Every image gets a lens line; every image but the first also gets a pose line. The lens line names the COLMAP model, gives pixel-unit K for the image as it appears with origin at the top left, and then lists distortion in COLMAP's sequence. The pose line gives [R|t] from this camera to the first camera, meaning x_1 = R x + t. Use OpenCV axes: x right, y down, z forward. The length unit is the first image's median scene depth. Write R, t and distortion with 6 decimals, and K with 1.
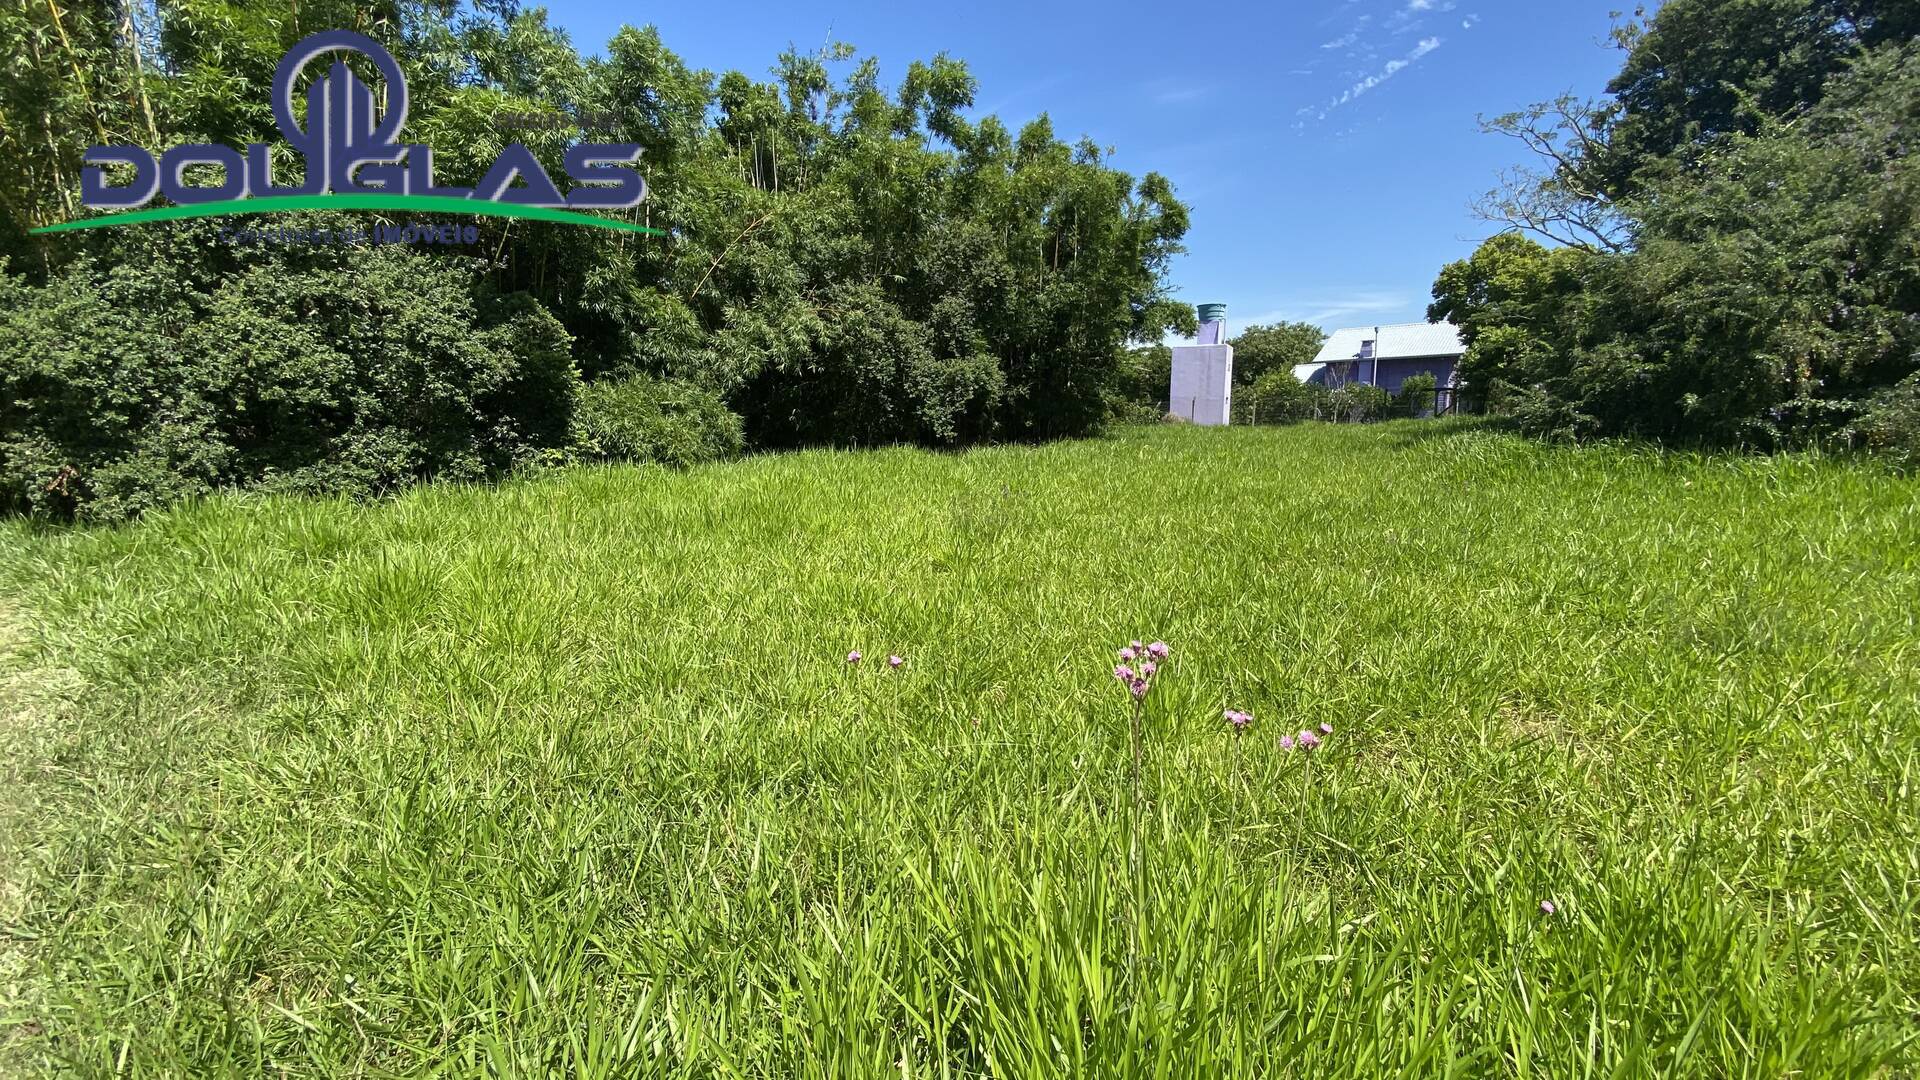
lens RADIAL K [[766.9, 0, 960.0], [0, 766.9, 540.0], [0, 0, 1]] dist [0.029411, -0.024523]
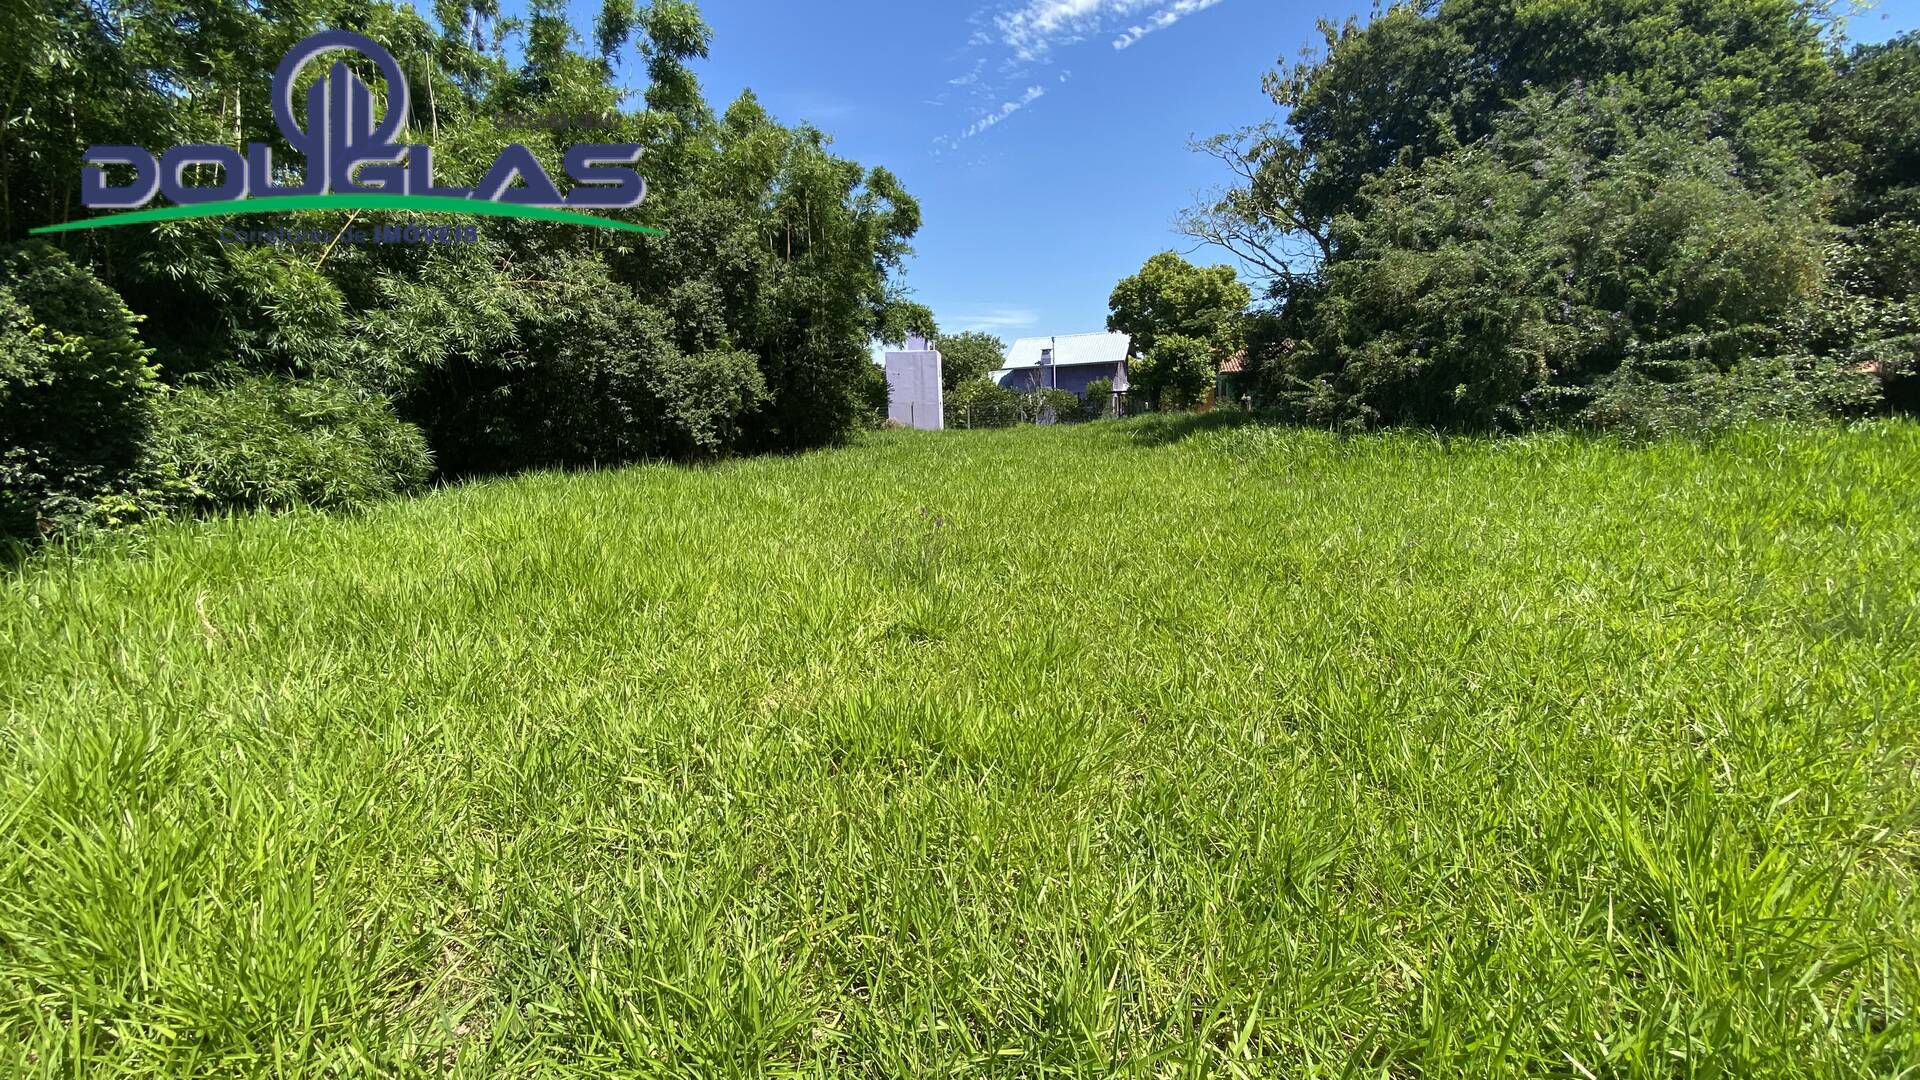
lens RADIAL K [[777.5, 0, 965.5], [0, 777.5, 558.0], [0, 0, 1]] dist [-0.000115, -0.014701]
pose [[0.924698, -0.090428, 0.369805, -0.083471], [0.086494, 0.995880, 0.027243, -0.017476], [-0.370745, 0.006795, 0.928710, 0.124201]]
